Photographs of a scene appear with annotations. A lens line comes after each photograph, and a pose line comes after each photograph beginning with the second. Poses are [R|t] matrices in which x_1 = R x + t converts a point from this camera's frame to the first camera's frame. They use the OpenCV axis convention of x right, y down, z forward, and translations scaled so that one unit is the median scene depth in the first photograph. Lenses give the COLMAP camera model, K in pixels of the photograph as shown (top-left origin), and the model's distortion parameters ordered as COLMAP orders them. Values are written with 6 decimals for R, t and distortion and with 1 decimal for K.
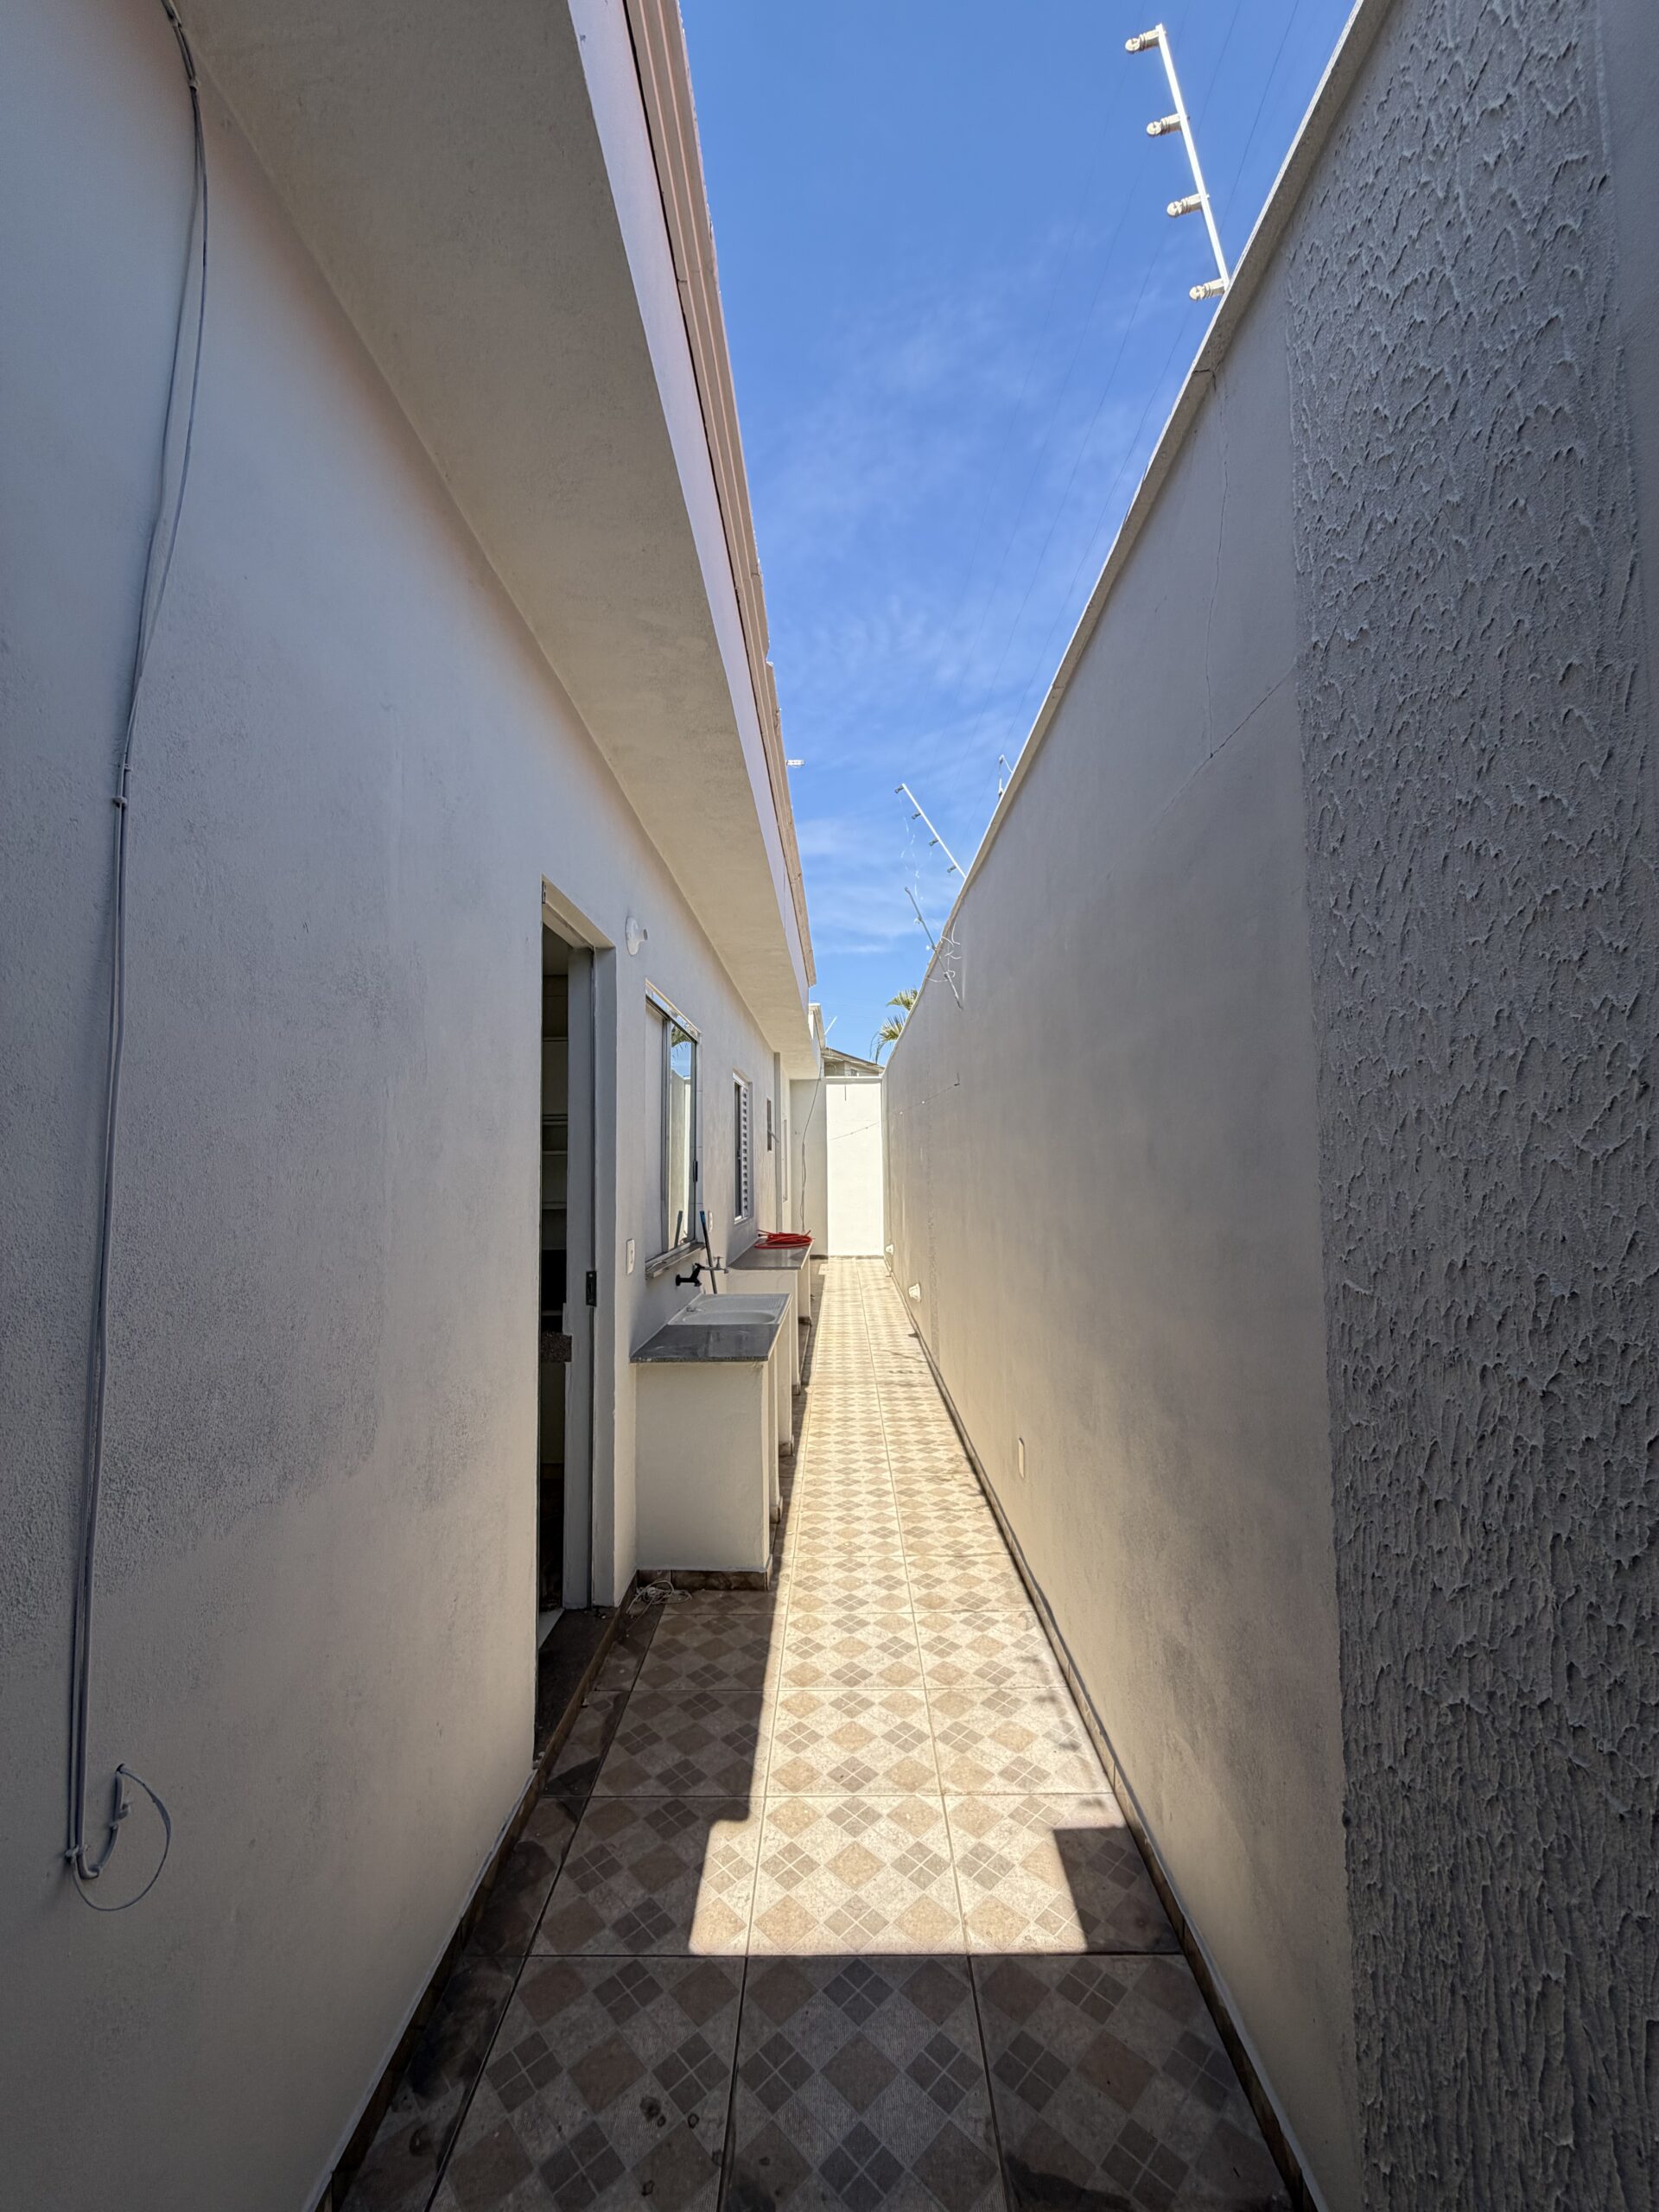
lens RADIAL K [[877.2, 0, 829.5], [0, 877.2, 1106.0], [0, 0, 1]] dist [-0.000312, 0.000169]
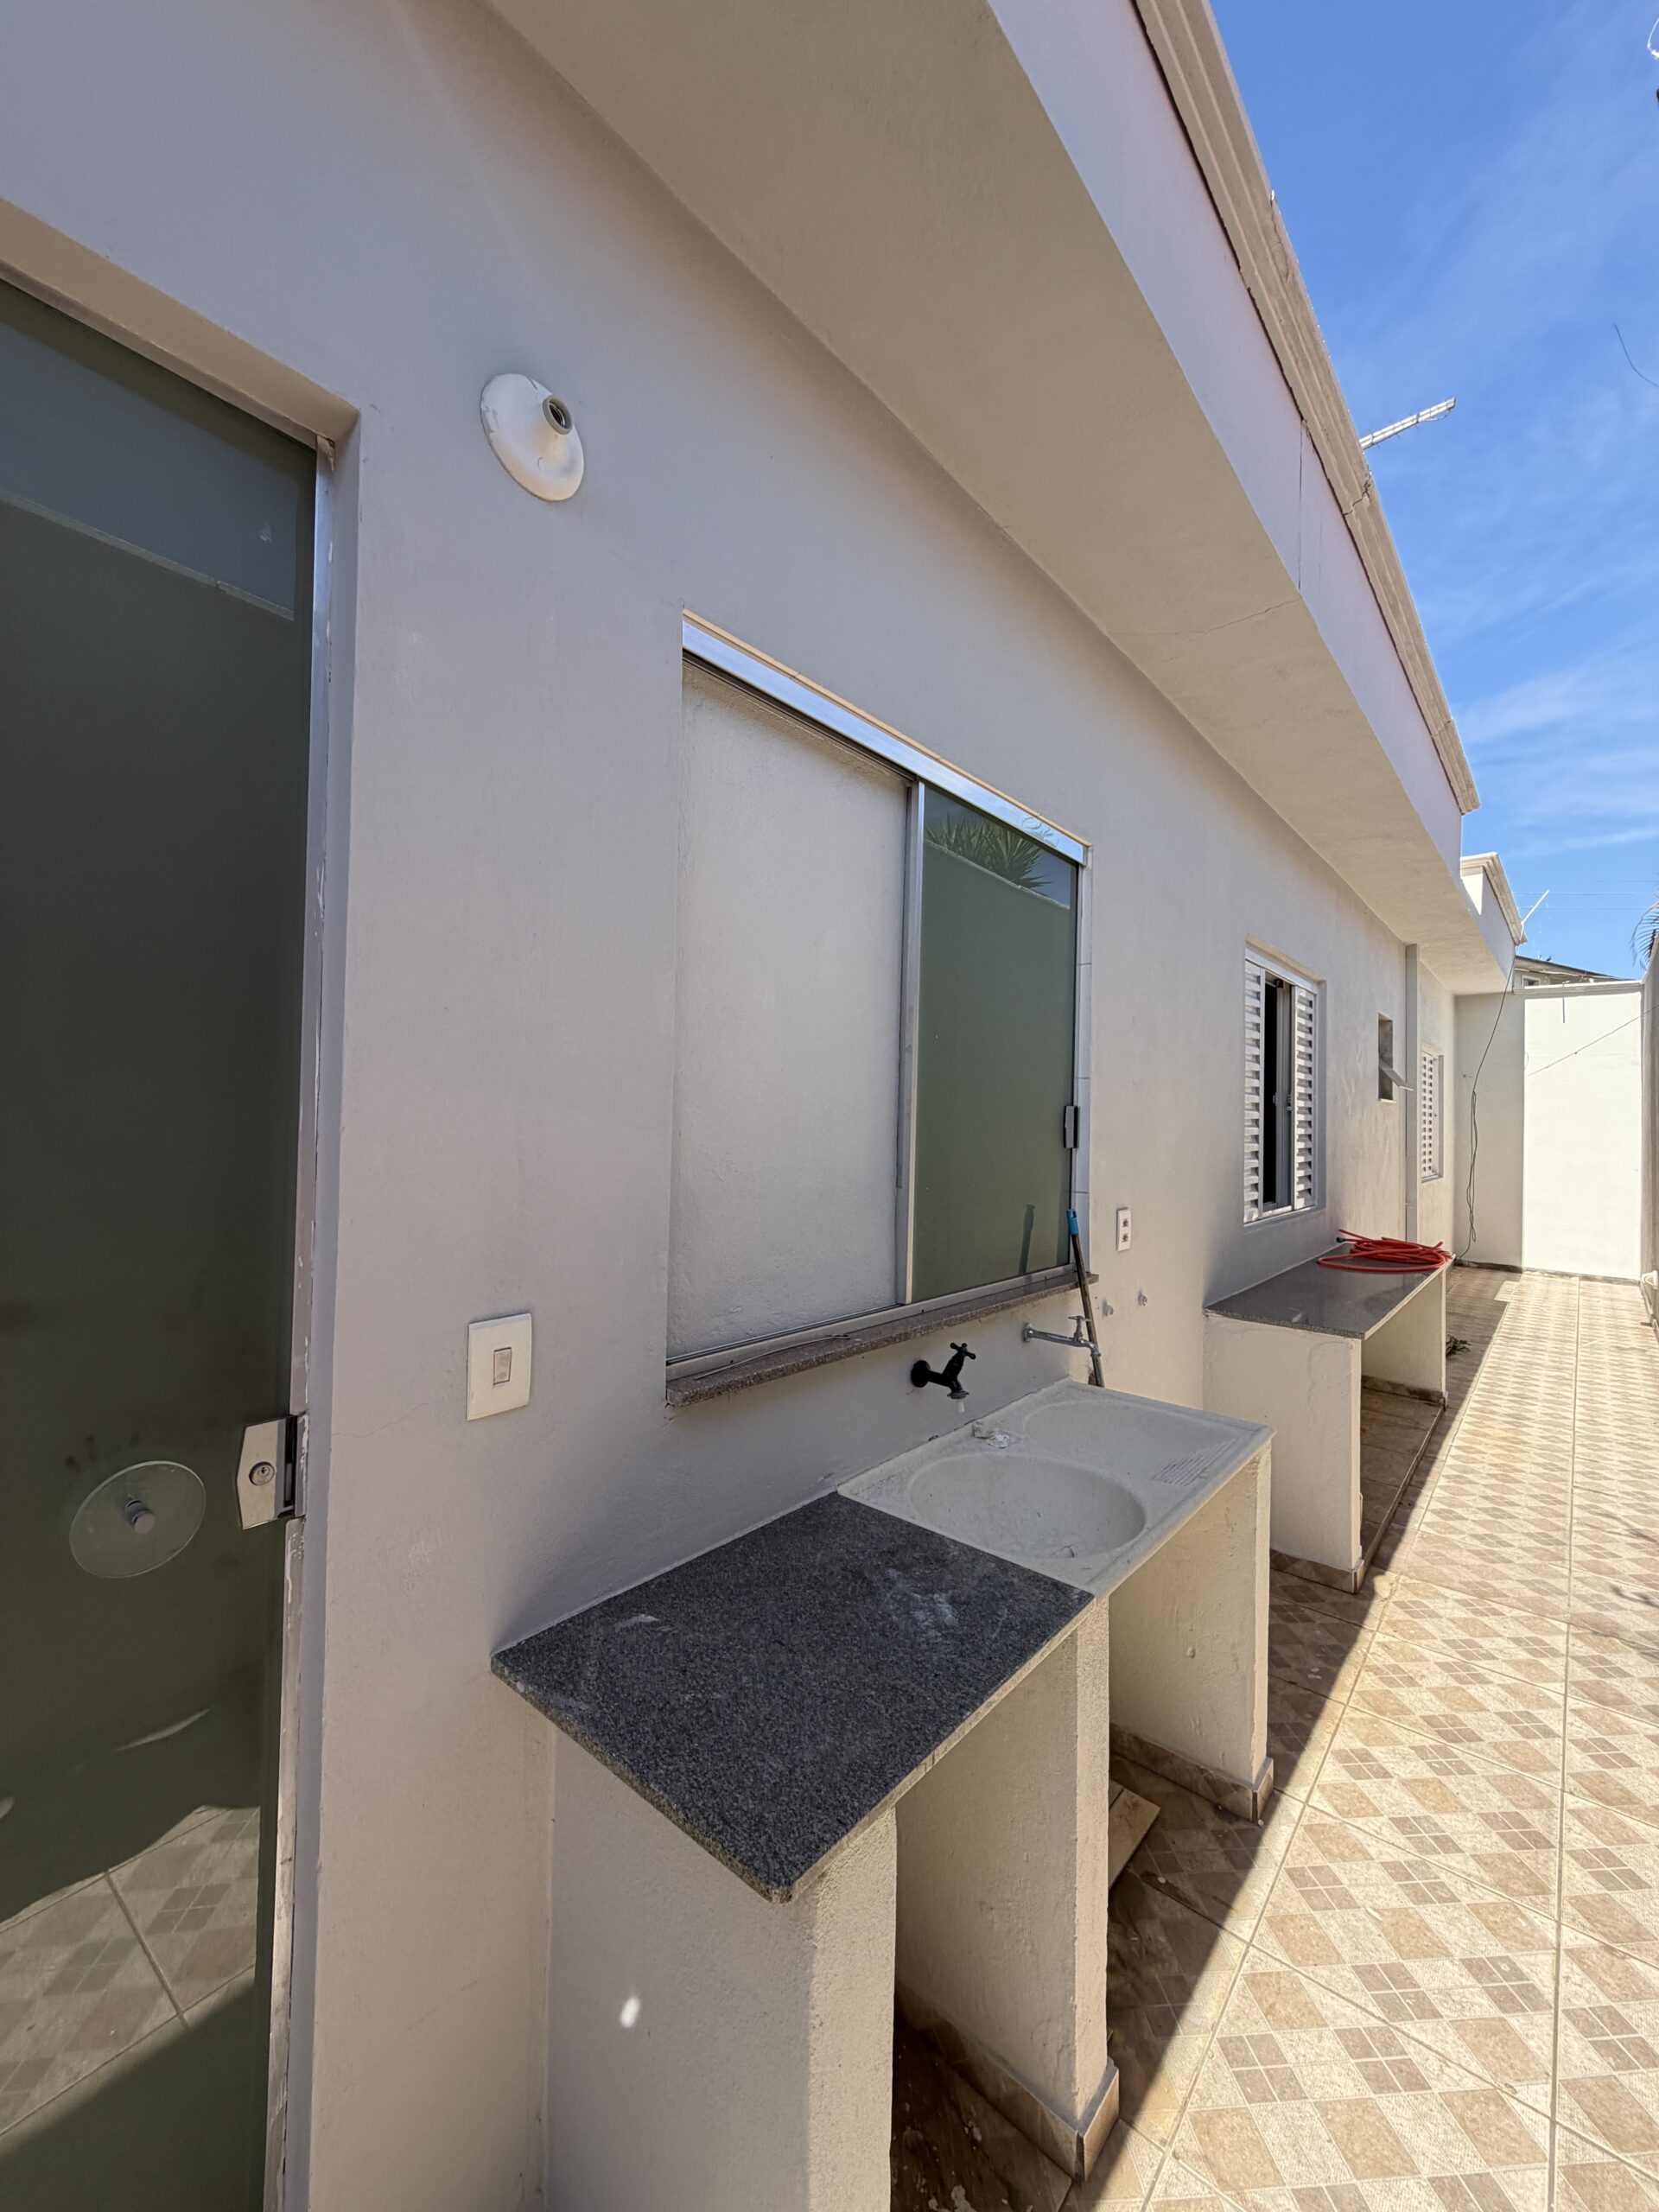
lens RADIAL K [[877.2, 0, 829.5], [0, 877.2, 1106.0], [0, 0, 1]] dist [-0.000312, 0.000169]
pose [[0.767781, -0.005390, -0.640690, 0.023412], [0.036338, 0.998721, 0.035144, 0.017187], [0.639681, -0.050264, 0.766995, 0.243337]]
